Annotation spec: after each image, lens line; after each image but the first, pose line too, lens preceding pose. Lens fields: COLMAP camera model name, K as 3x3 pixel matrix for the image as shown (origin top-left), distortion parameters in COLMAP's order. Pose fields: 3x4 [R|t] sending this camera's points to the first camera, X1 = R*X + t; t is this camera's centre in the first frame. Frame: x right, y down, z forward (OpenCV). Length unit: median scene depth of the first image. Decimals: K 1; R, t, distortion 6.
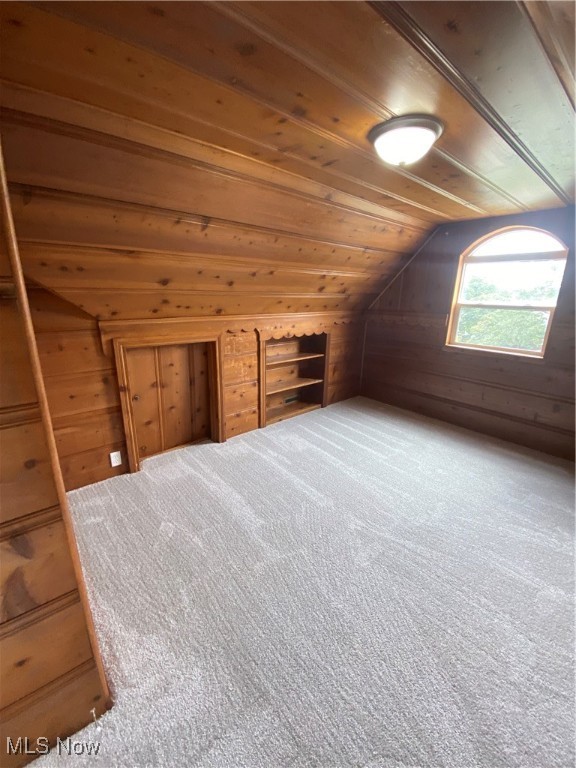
lens RADIAL K [[313.0, 0, 288.0], [0, 313.0, 384.0], [0, 0, 1]] dist [0.051772, -0.046294]
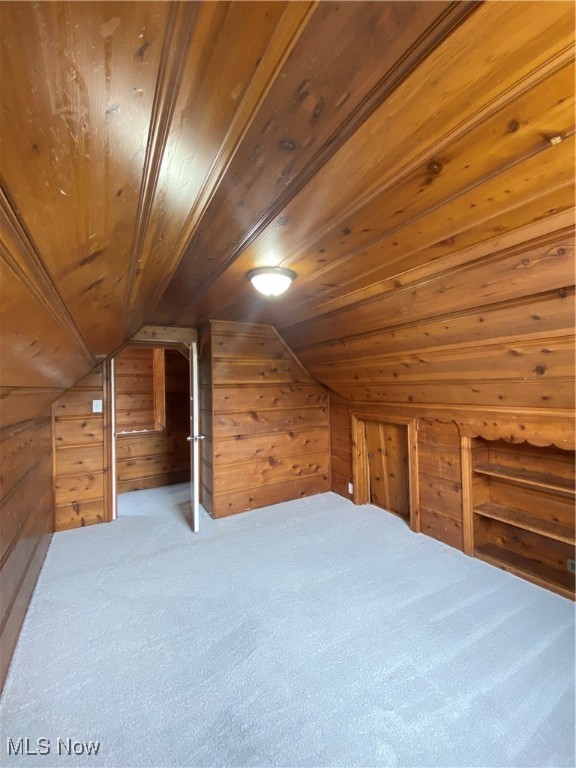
lens RADIAL K [[313.0, 0, 288.0], [0, 313.0, 384.0], [0, 0, 1]] dist [0.051772, -0.046294]
pose [[-0.216906, -0.021009, -0.975966, 0.842476], [-0.253830, 0.966593, 0.035606, -0.190361], [0.942614, 0.255453, -0.214993, 0.737500]]
